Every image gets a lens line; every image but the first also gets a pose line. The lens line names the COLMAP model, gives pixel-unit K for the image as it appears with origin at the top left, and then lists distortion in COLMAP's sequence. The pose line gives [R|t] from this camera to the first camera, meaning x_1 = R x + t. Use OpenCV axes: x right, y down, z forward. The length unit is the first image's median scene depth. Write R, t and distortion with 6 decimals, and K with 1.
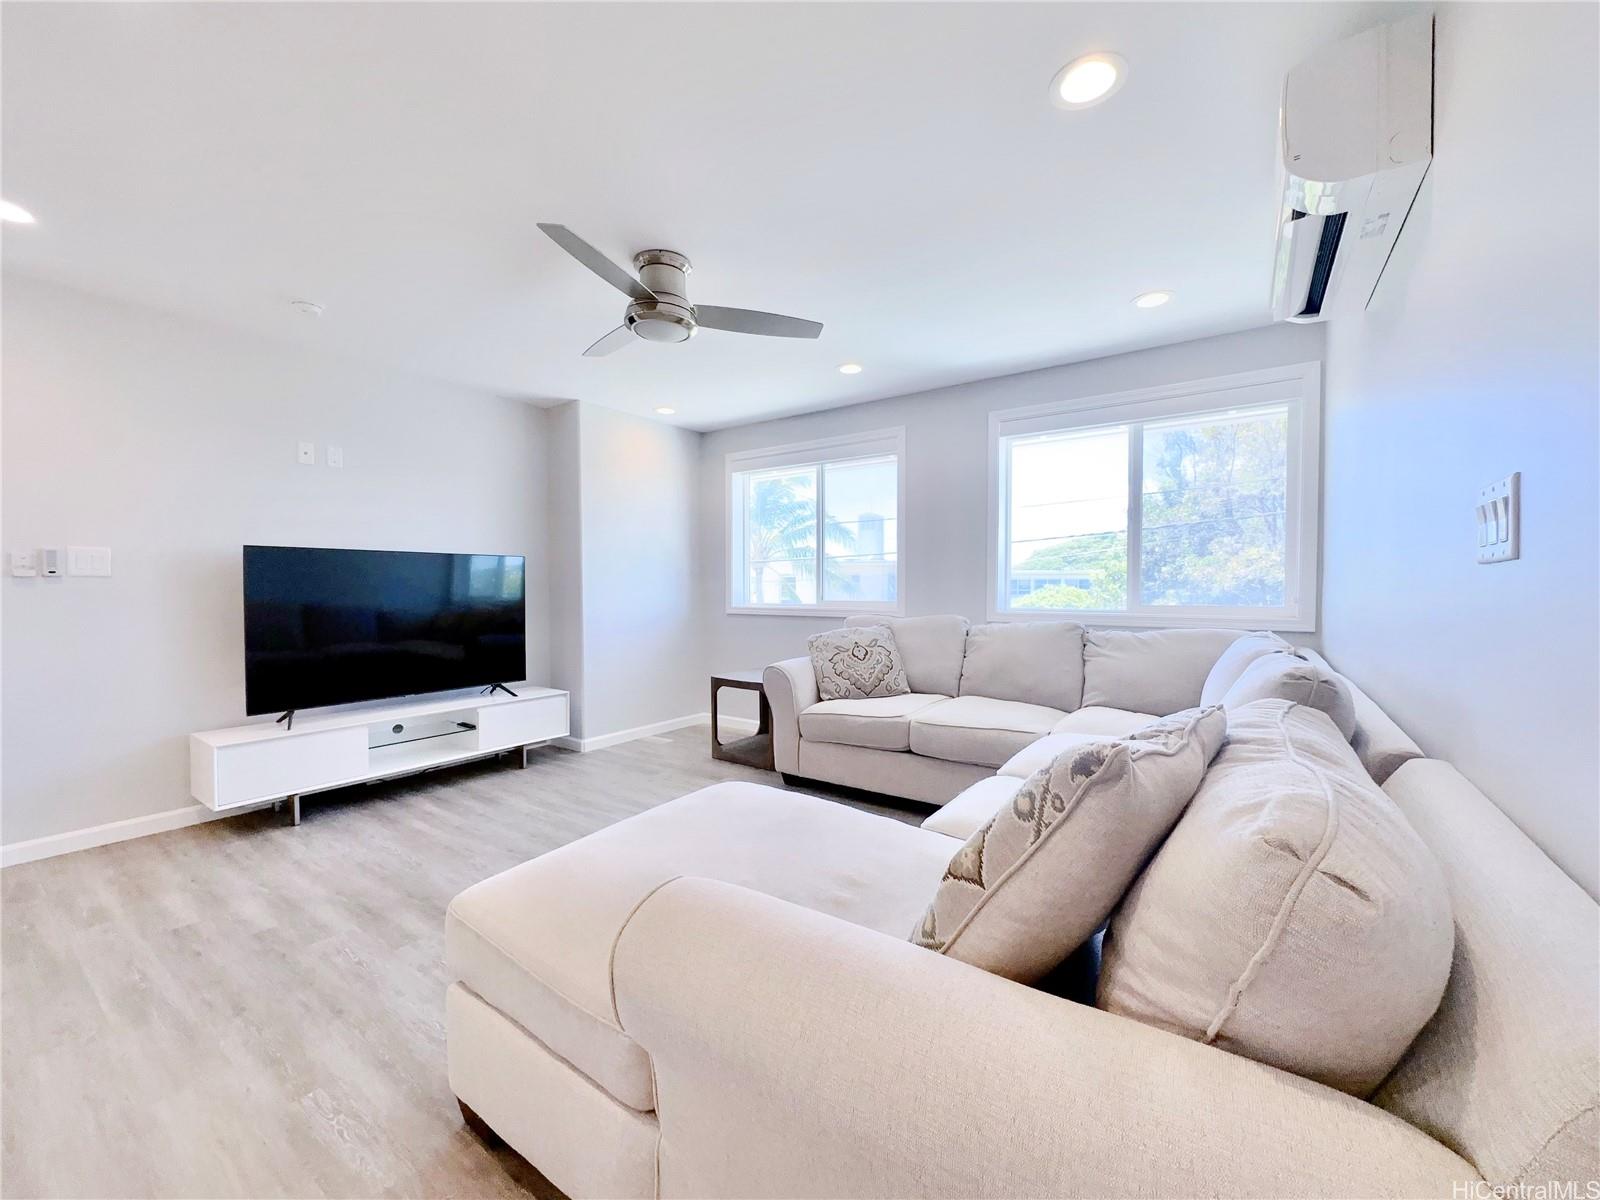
lens RADIAL K [[639.8, 0, 800.0], [0, 639.8, 600.0], [0, 0, 1]] dist [-0.000409, 0.000040]
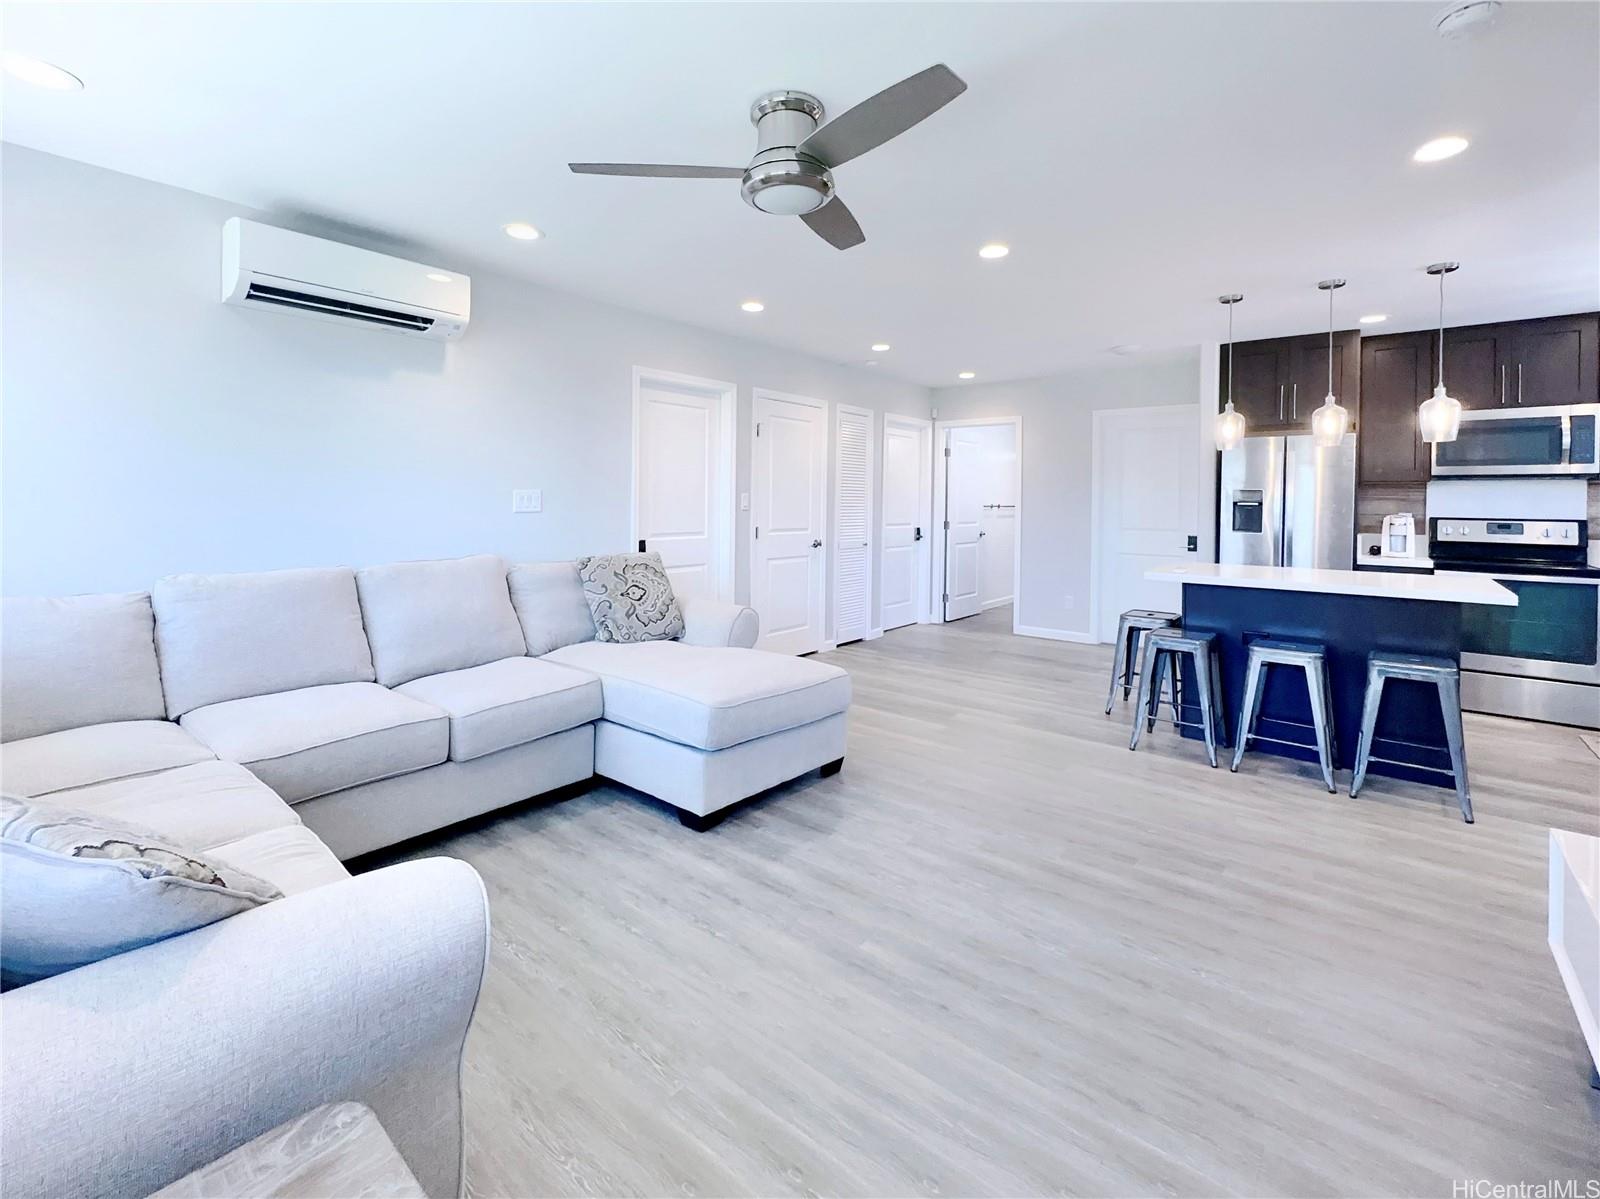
lens RADIAL K [[708.1, 0, 794.7], [0, 708.1, 437.8], [0, 0, 1]] dist [-0.000681, -0.000208]
pose [[-0.997626, -0.007991, 0.068402, -0.207936], [-0.012578, 0.997680, -0.066906, -0.063624], [-0.067708, -0.067608, -0.995412, 1.367056]]
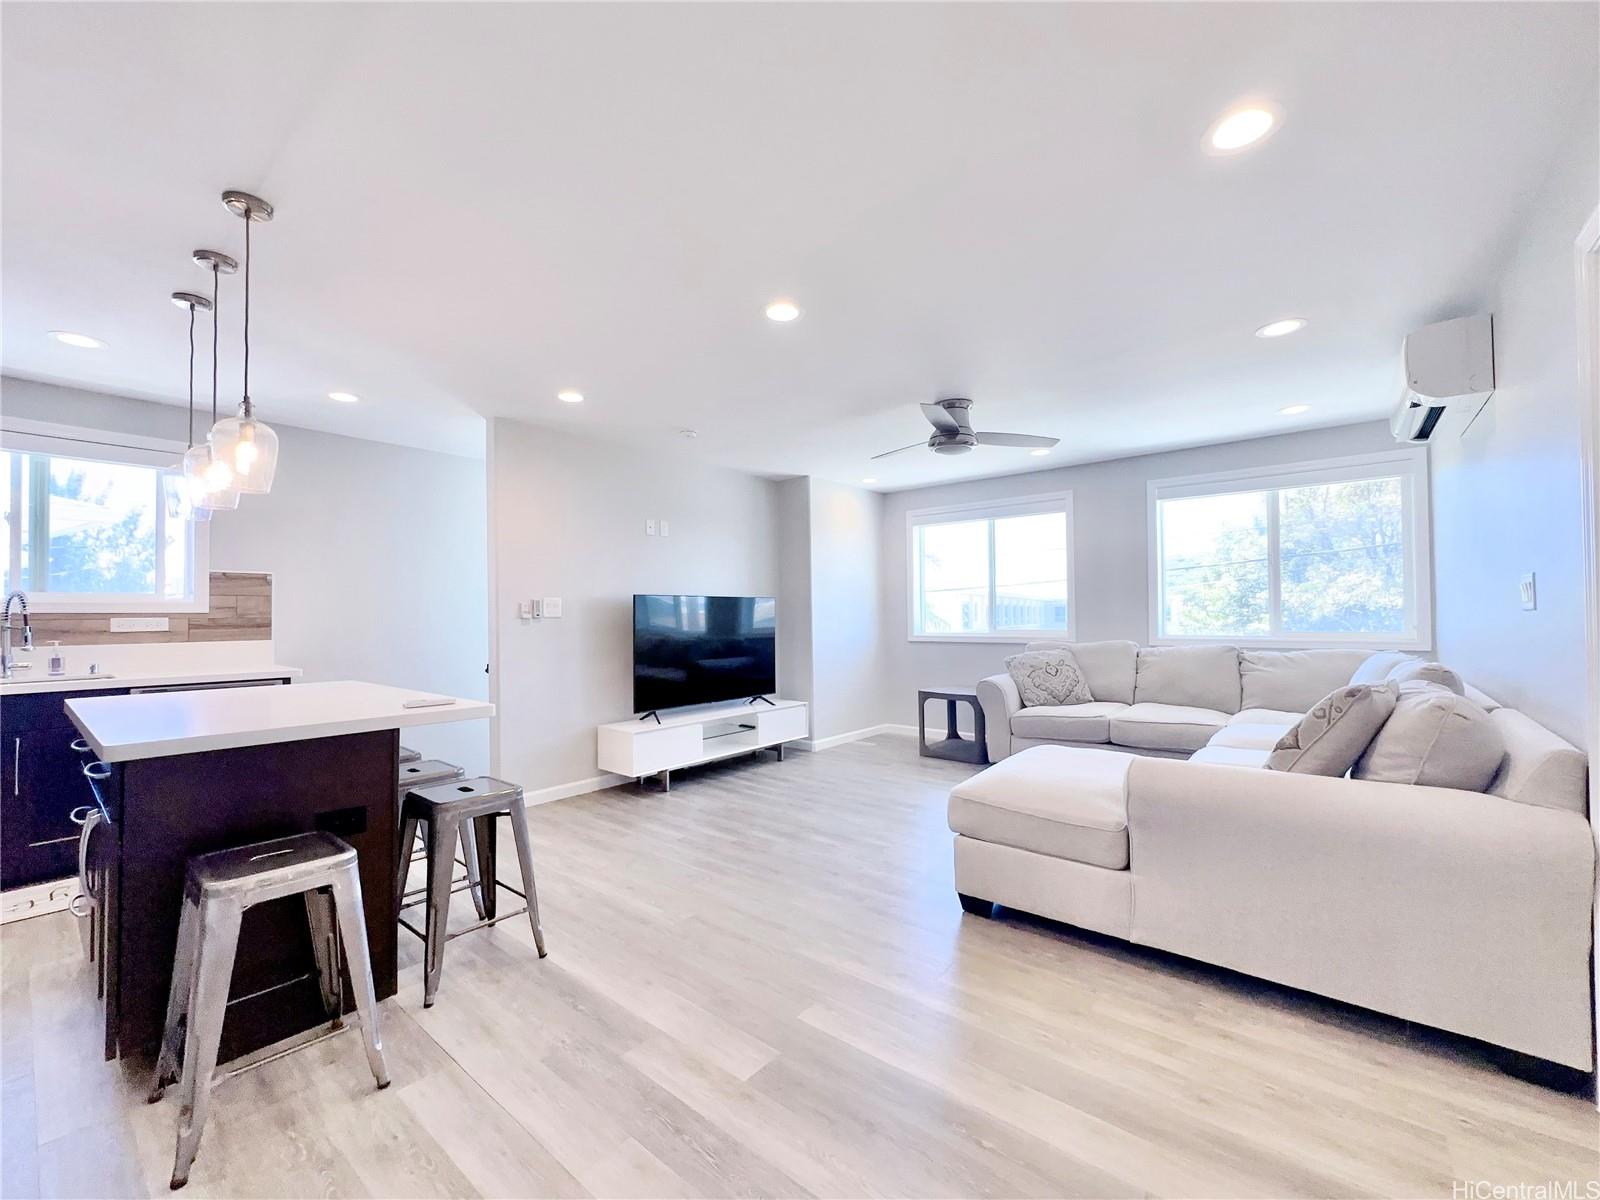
lens RADIAL K [[656.6, 0, 800.0], [0, 656.6, 600.0], [0, 0, 1]] dist [0.000188, 0.000107]
pose [[0.996987, -0.011202, -0.076750, -0.327748], [0.007756, 0.998955, -0.045047, -0.003163], [0.077174, 0.044316, 0.996032, -0.382715]]
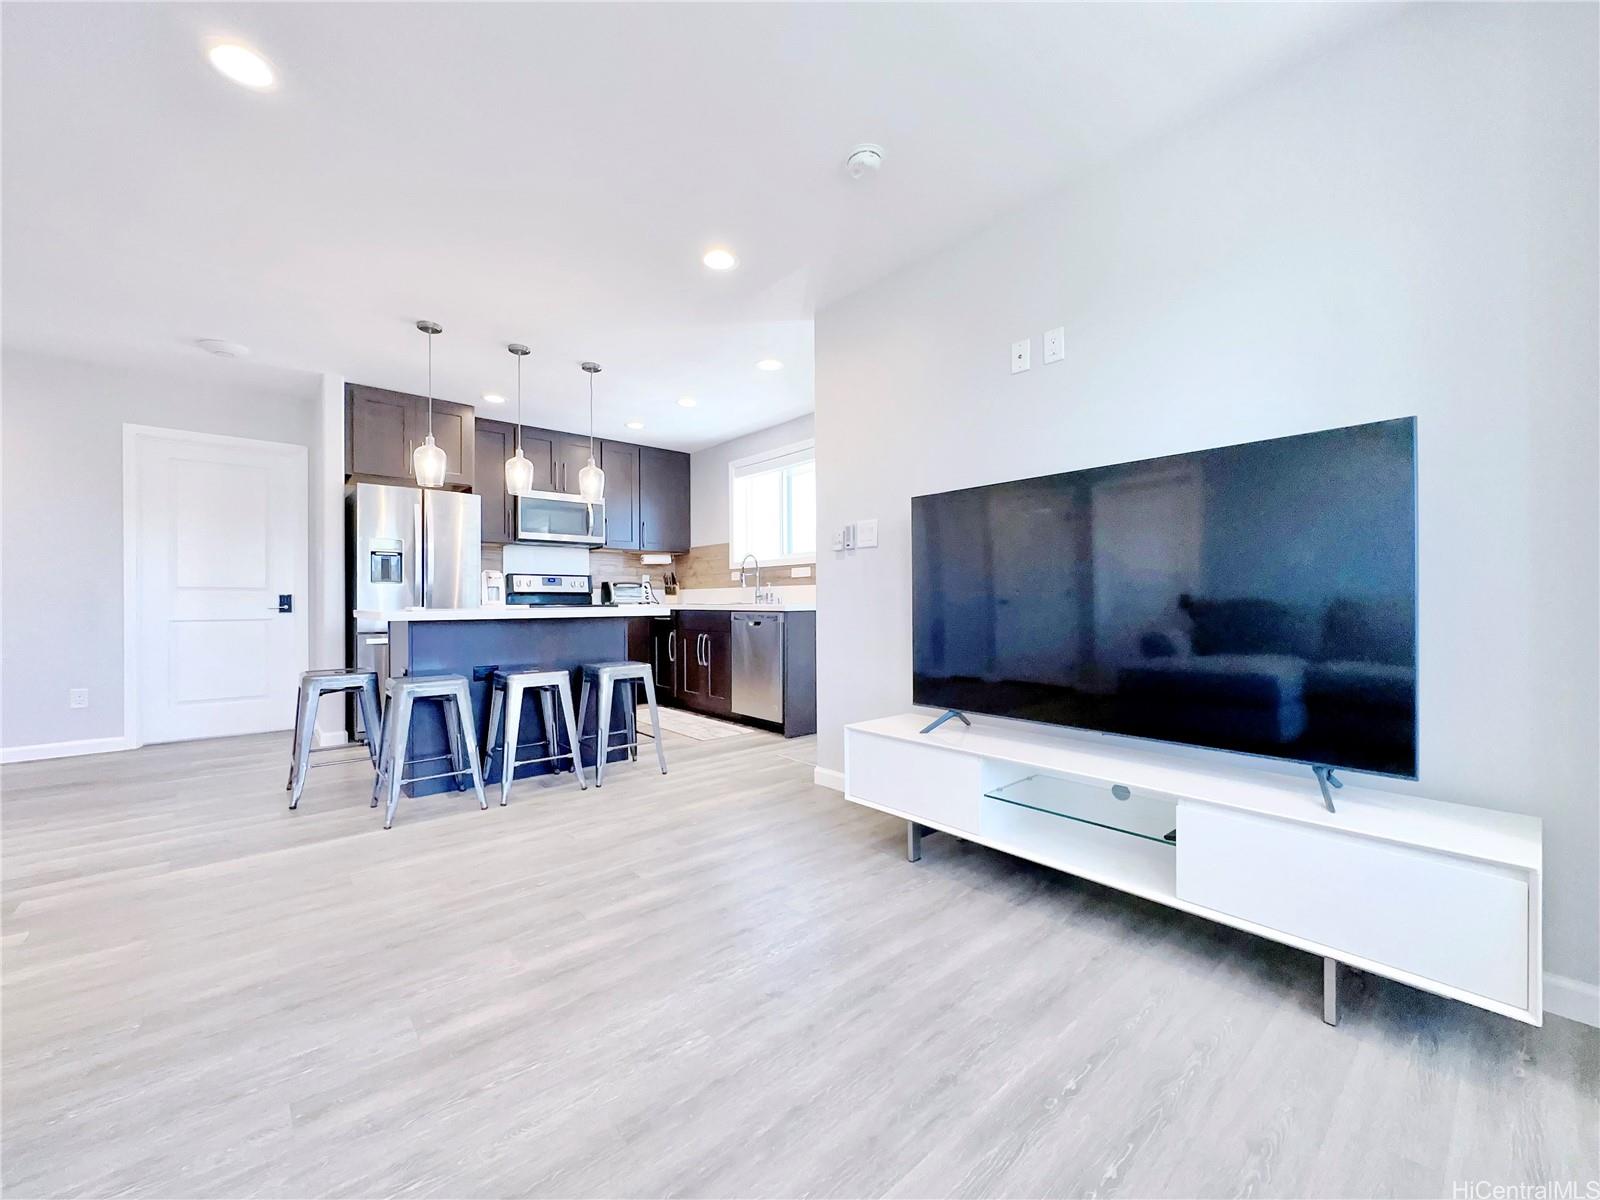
lens RADIAL K [[636.7, 0, 800.0], [0, 636.7, 600.0], [0, 0, 1]] dist [-0.003126, -0.000346]
pose [[-0.238701, -0.003763, -0.971086, -0.028553], [-0.016693, 0.999861, 0.000228, 0.043393], [0.970950, 0.016265, -0.238730, 0.905219]]
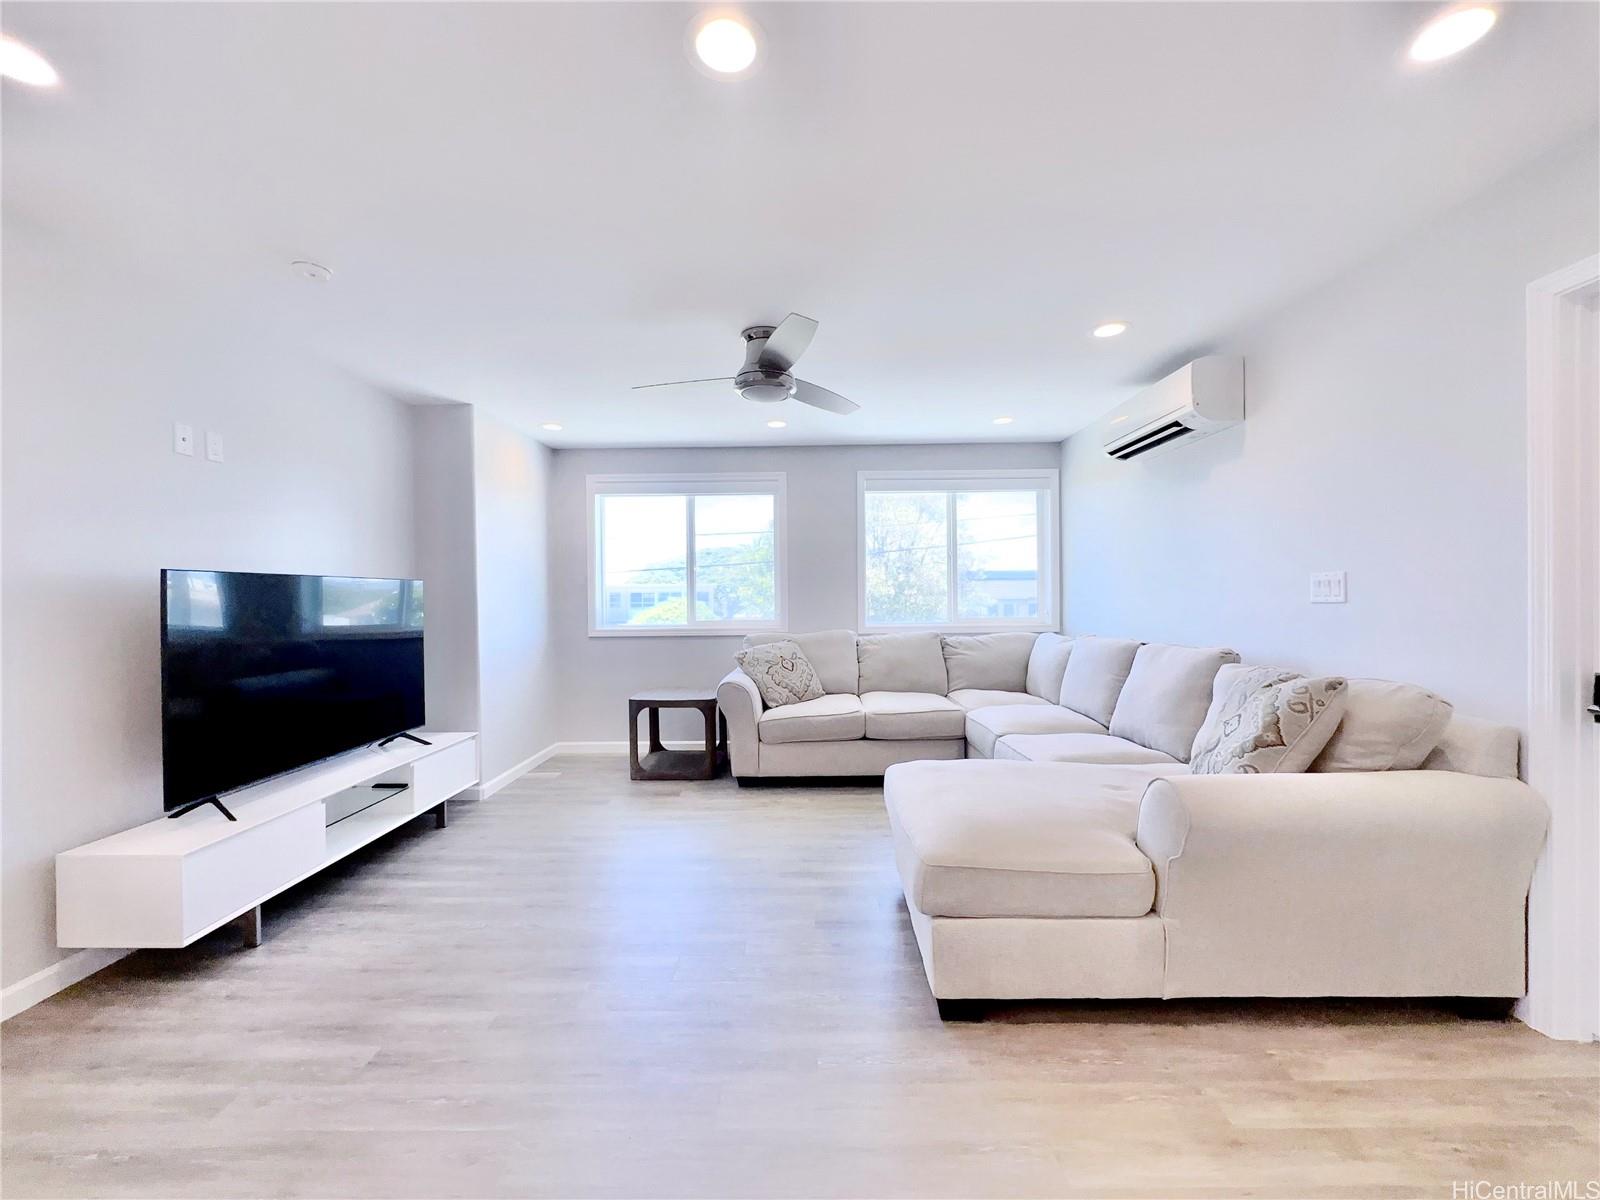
lens RADIAL K [[639.8, 0, 800.0], [0, 639.8, 600.0], [0, 0, 1]] dist [-0.000409, 0.000040]
pose [[0.822579, -0.011628, 0.568532, -0.592999], [0.022573, 0.999671, -0.012214, -0.023265], [-0.568203, 0.022880, 0.822570, 0.016362]]
